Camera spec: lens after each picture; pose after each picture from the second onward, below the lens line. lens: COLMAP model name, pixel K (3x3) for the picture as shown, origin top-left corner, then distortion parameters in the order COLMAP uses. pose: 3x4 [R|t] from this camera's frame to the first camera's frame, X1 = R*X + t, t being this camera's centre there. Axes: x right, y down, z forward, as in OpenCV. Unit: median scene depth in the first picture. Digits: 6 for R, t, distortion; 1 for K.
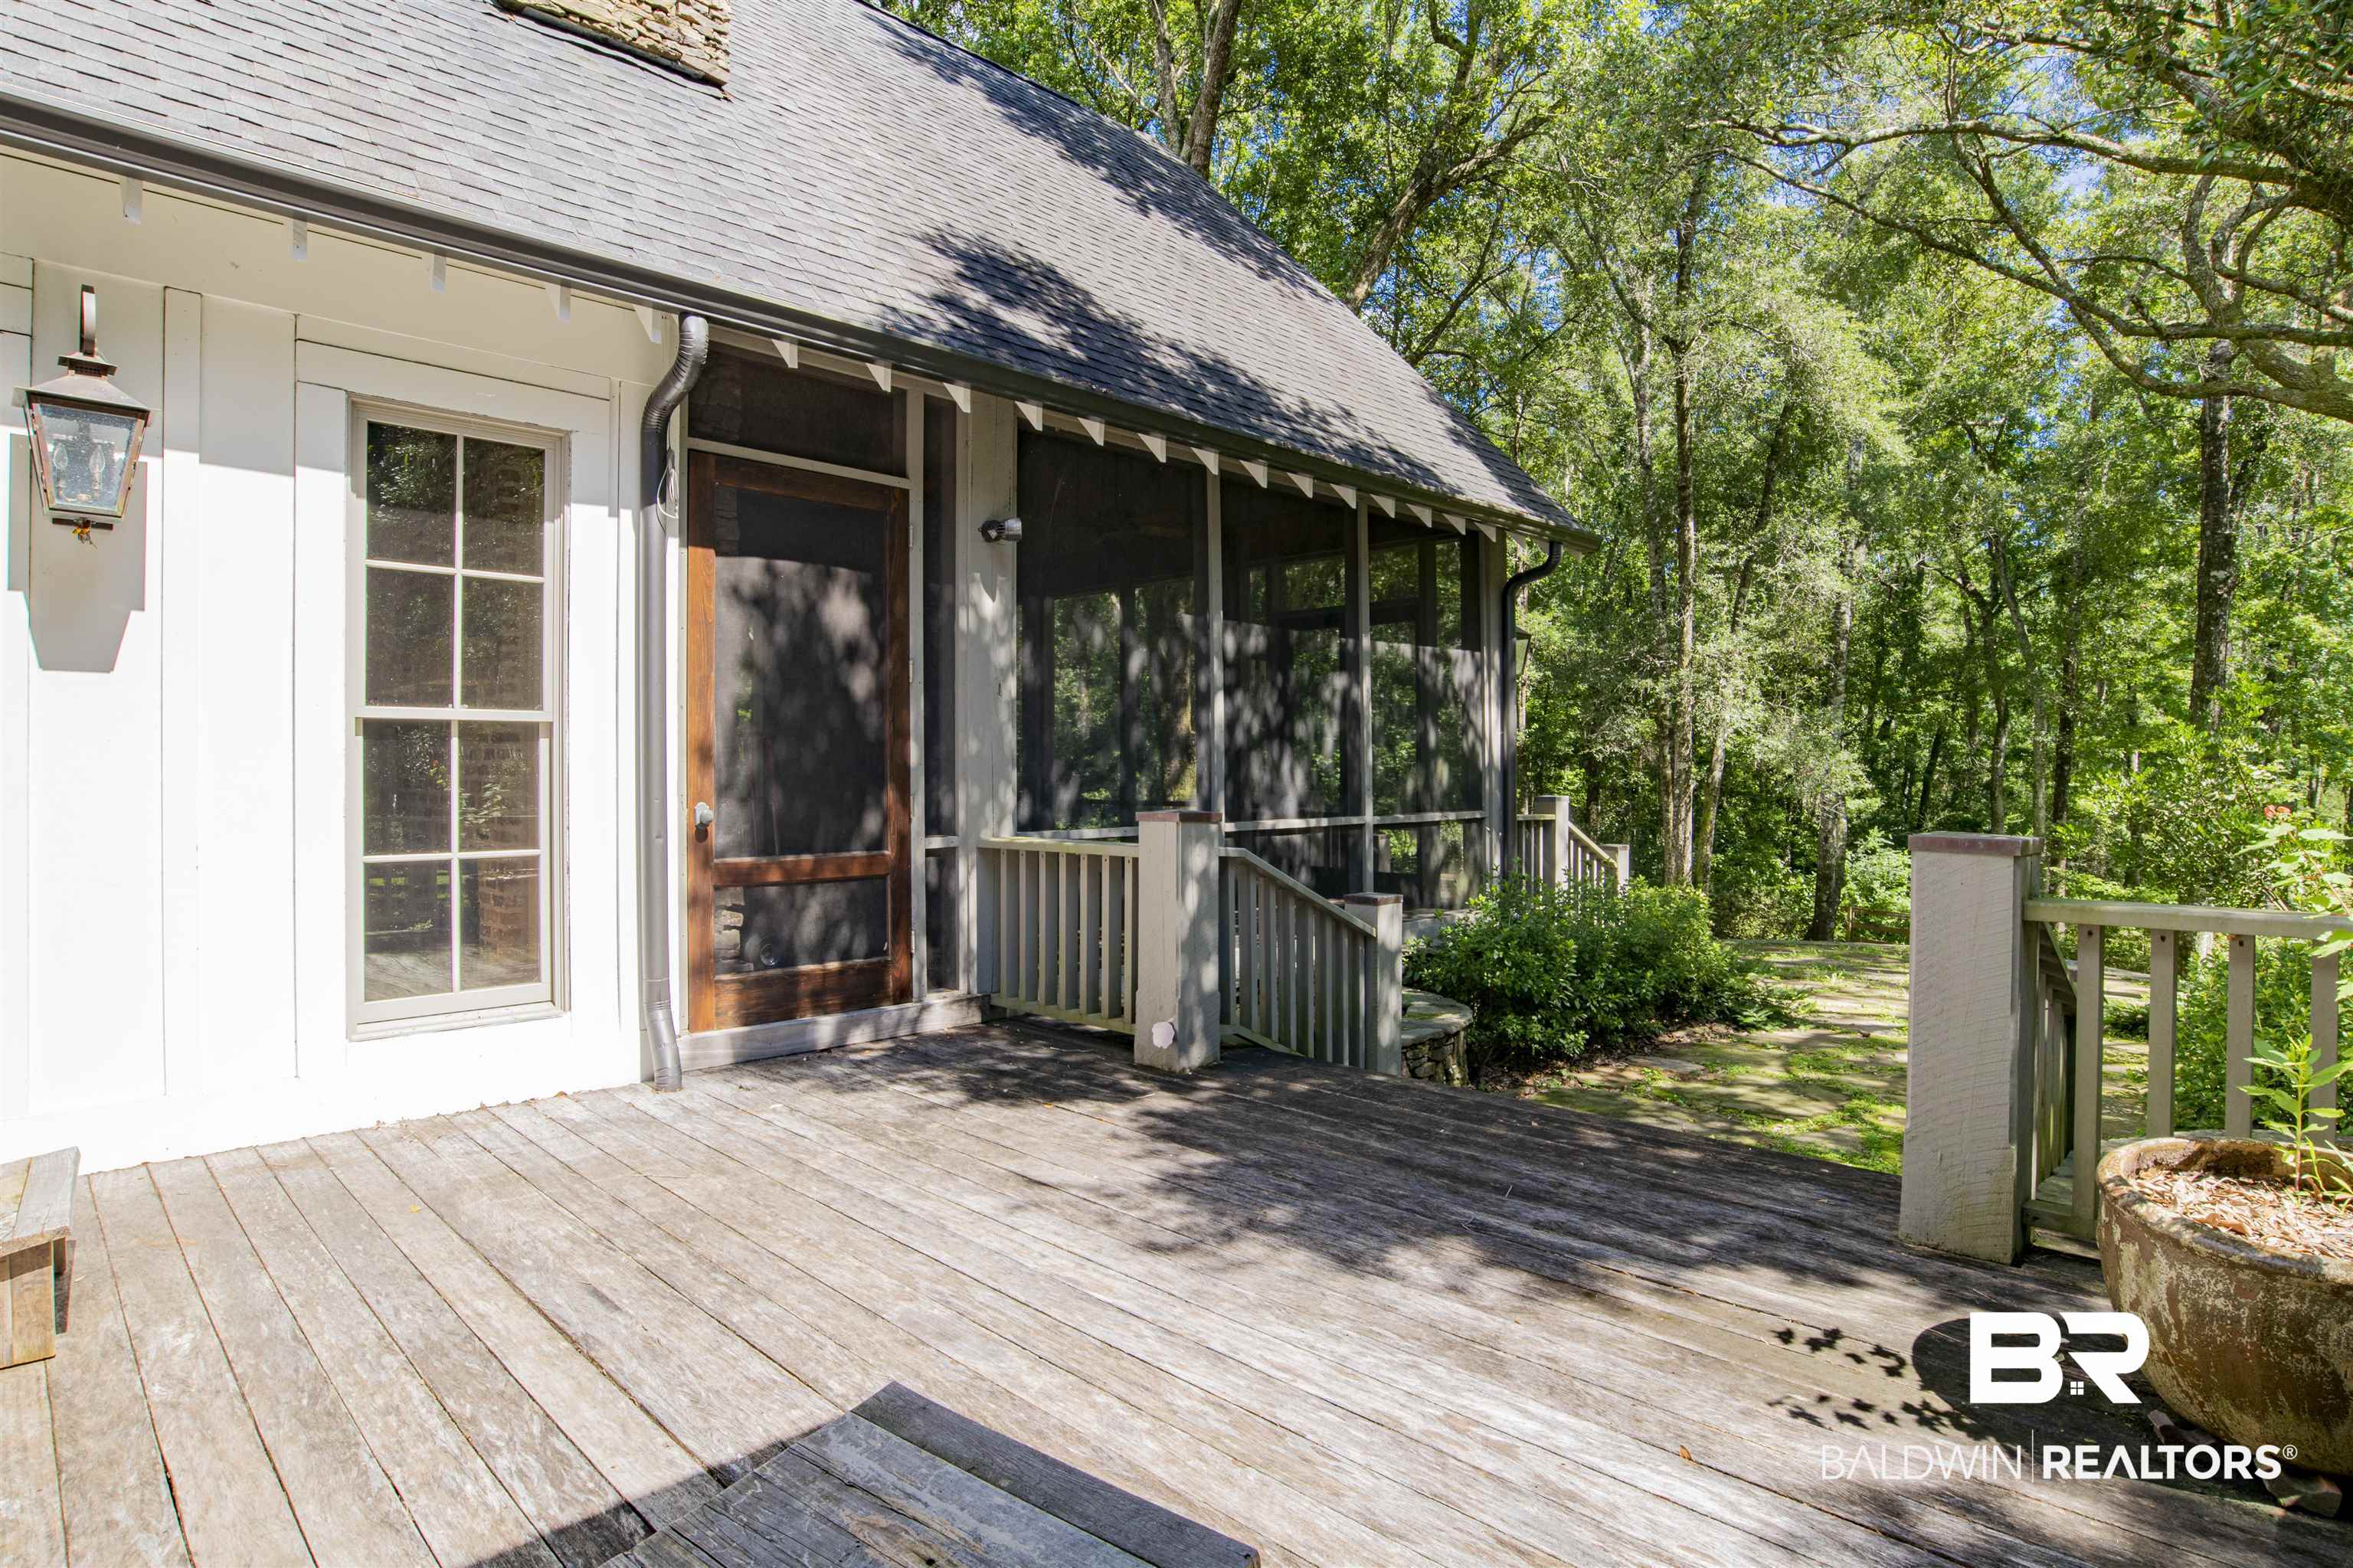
lens RADIAL K [[1254.6, 0, 1161.7], [0, 1254.6, 765.0], [0, 0, 1]] dist [-0.061762, 0.020217]
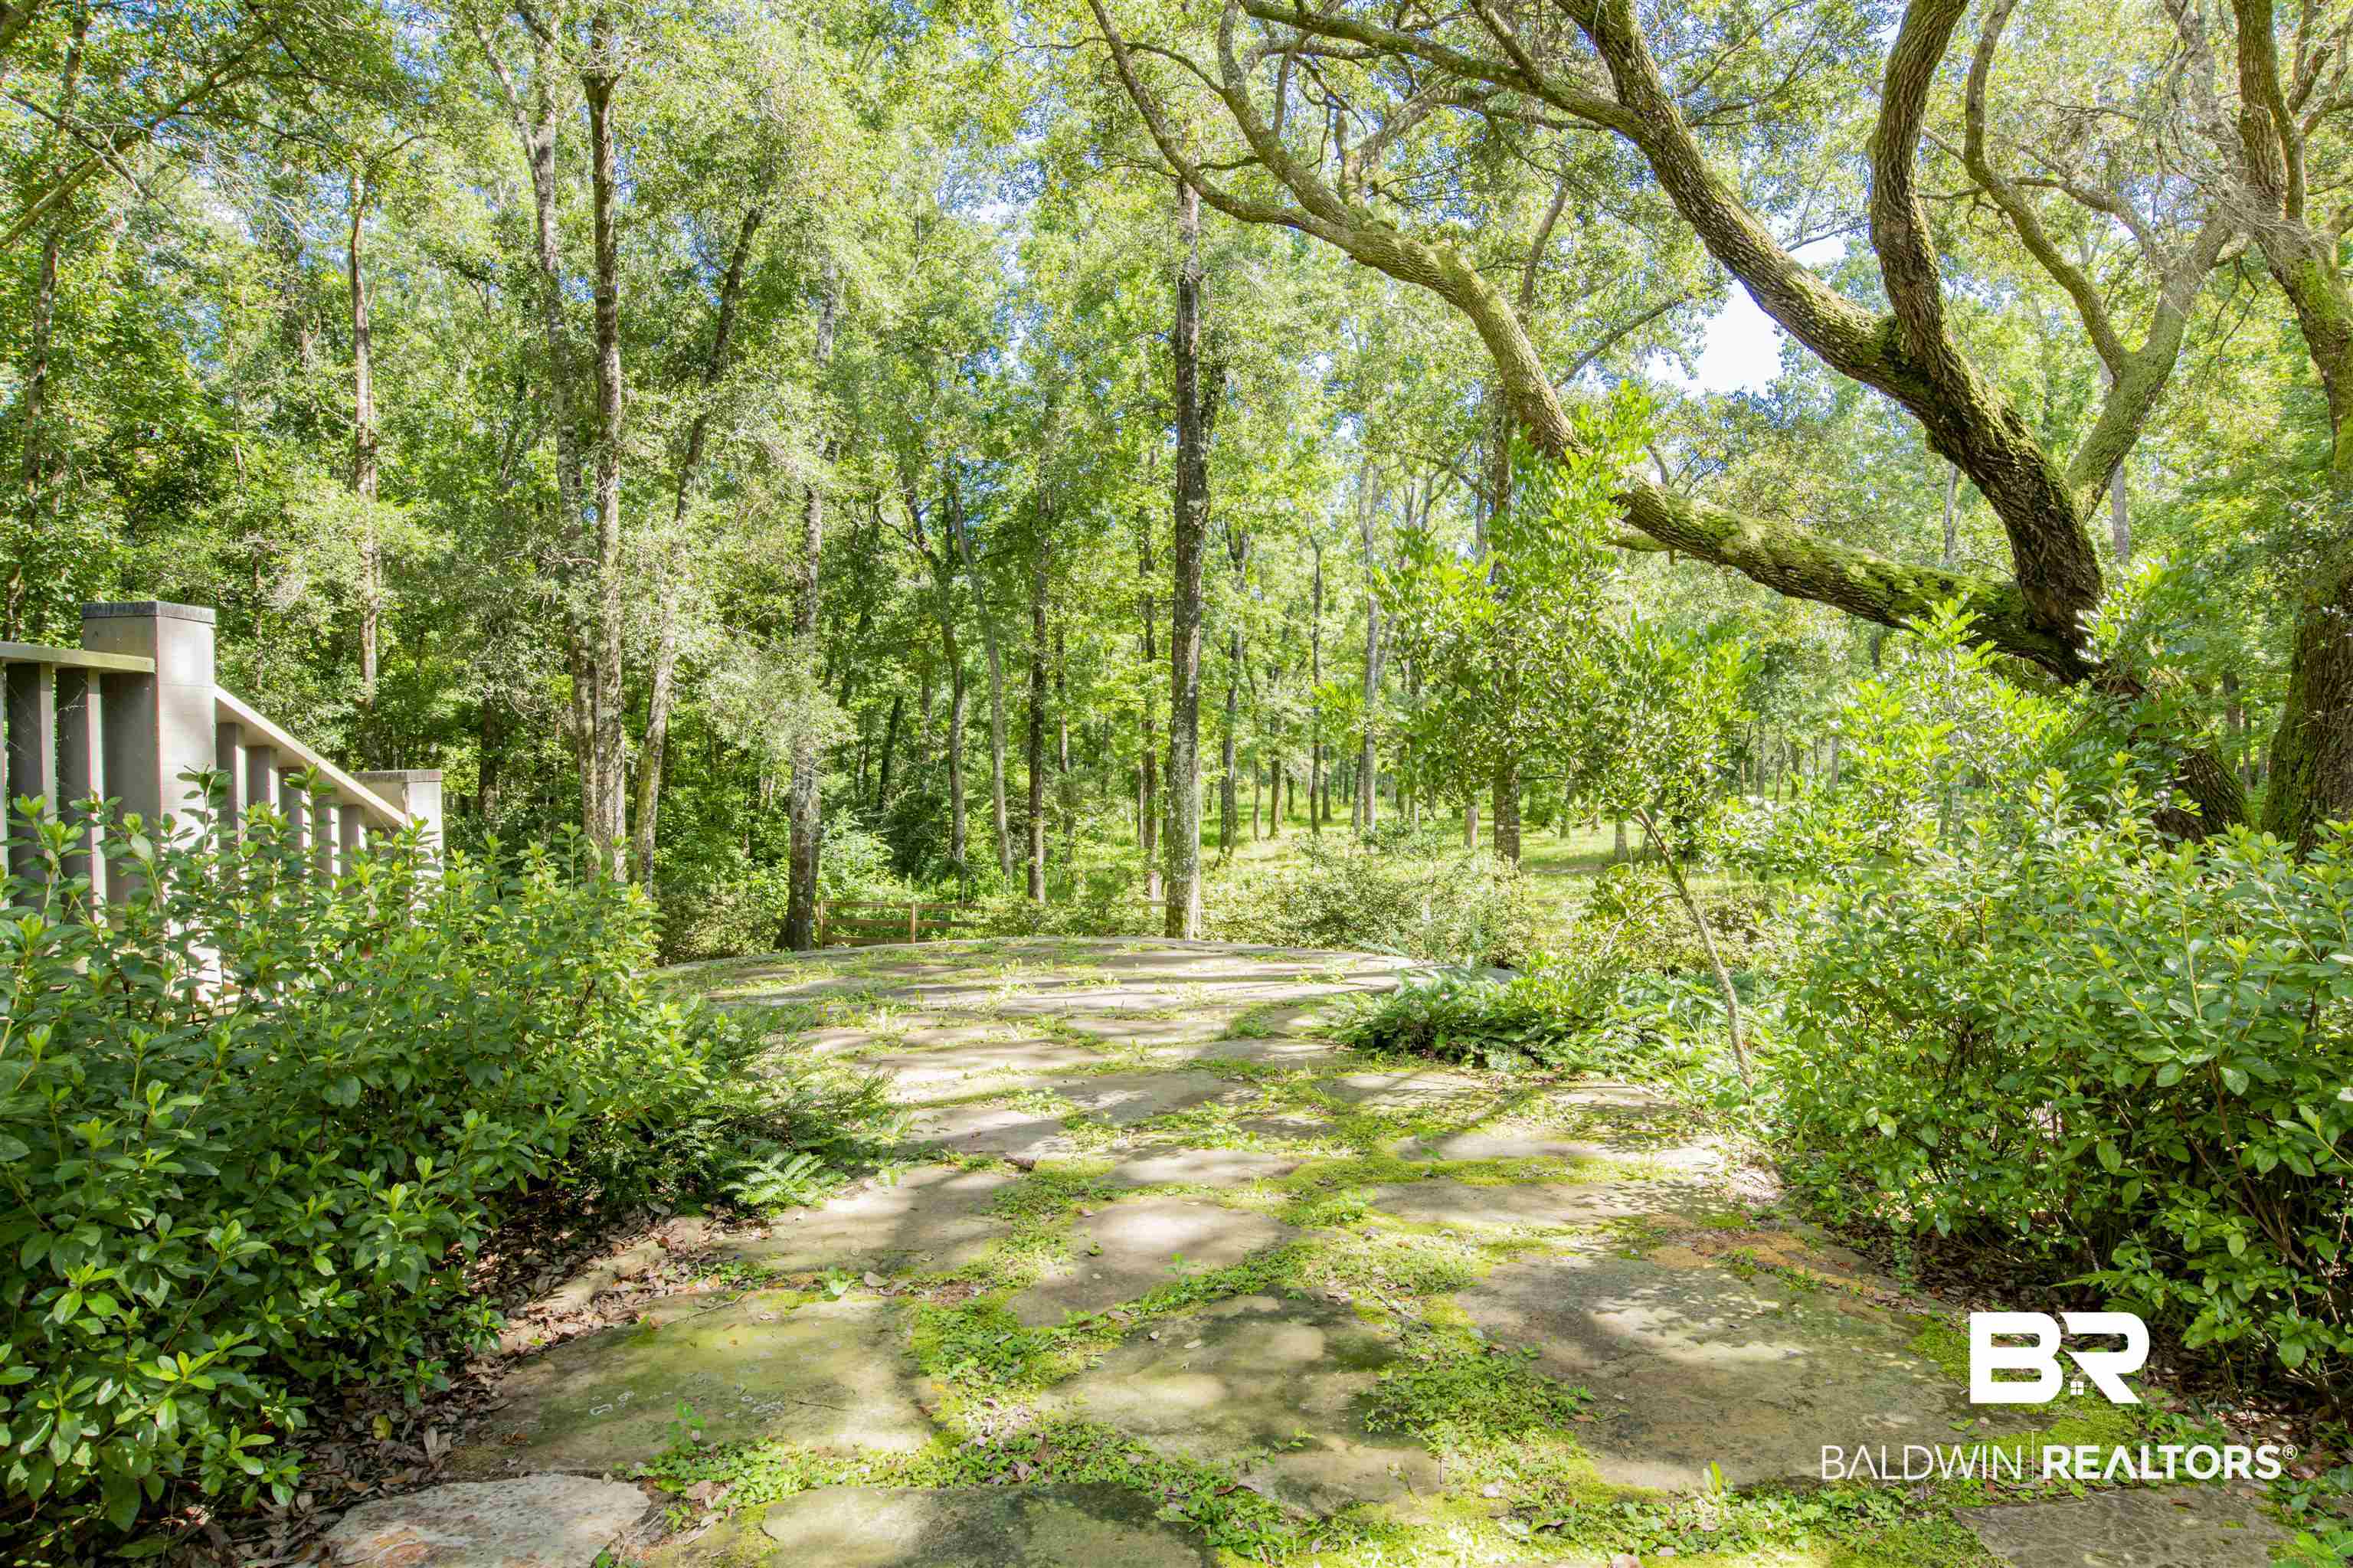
lens RADIAL K [[1308.5, 0, 1176.8], [0, 1308.5, 758.5], [0, 0, 1]] dist [-0.038064, 0.007128]
pose [[0.696631, -0.017181, 0.717224, 0.123771], [0.025266, 0.999681, -0.000594, 0.034072], [-0.716985, 0.018535, 0.696842, 0.277271]]
